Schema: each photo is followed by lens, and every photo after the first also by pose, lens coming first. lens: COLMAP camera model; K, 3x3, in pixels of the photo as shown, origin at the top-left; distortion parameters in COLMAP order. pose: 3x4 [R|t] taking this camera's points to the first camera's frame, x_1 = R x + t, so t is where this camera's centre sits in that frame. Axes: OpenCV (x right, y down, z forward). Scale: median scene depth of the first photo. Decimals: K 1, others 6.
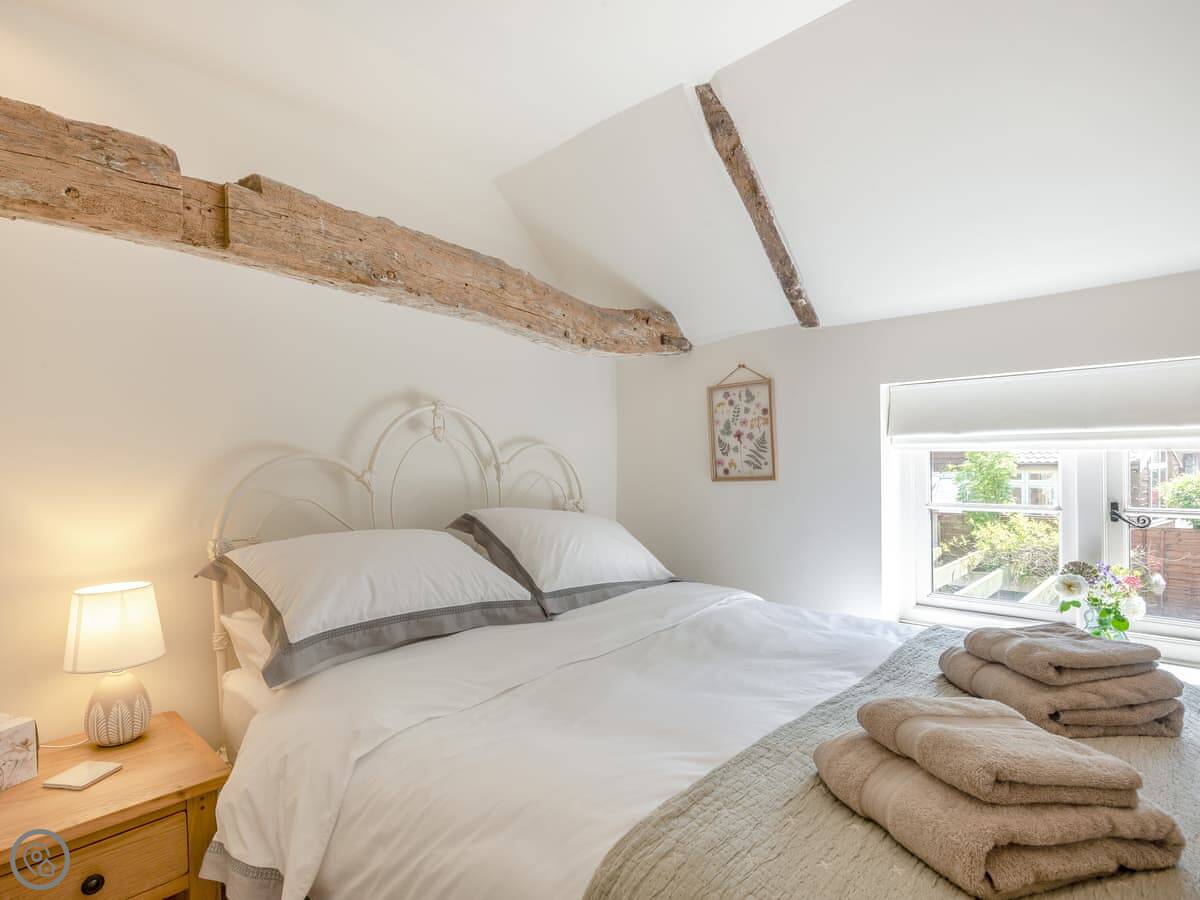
lens RADIAL K [[612.4, 0, 604.2], [0, 612.4, 480.0], [0, 0, 1]] dist [0.000611, 0.000385]
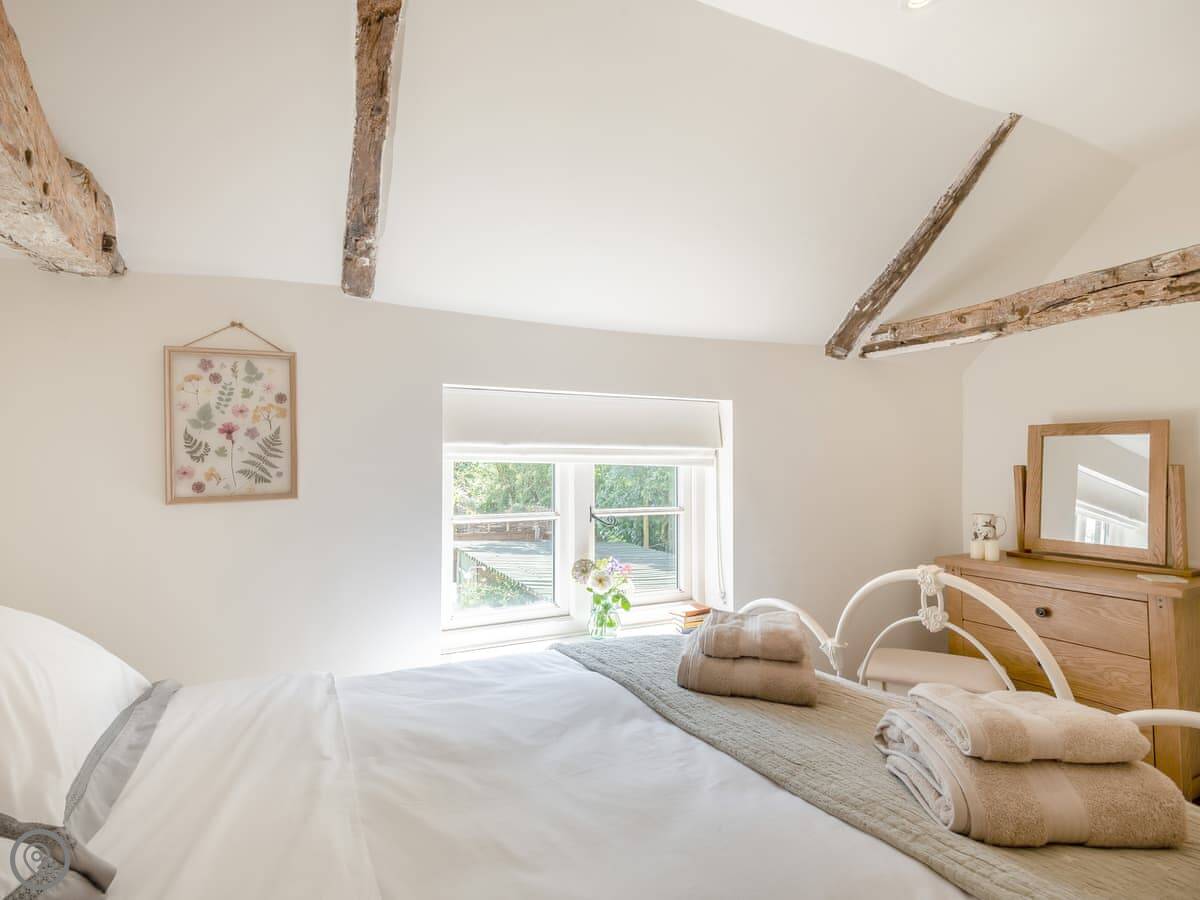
lens RADIAL K [[619.9, 0, 600.0], [0, 619.9, 450.0], [0, 0, 1]] dist [0.002516, 0.000195]
pose [[0.363677, 0.037541, 0.930768, -0.251455], [0.023646, 0.998494, -0.049512, -0.011522], [-0.931225, 0.040015, 0.362241, 0.418369]]
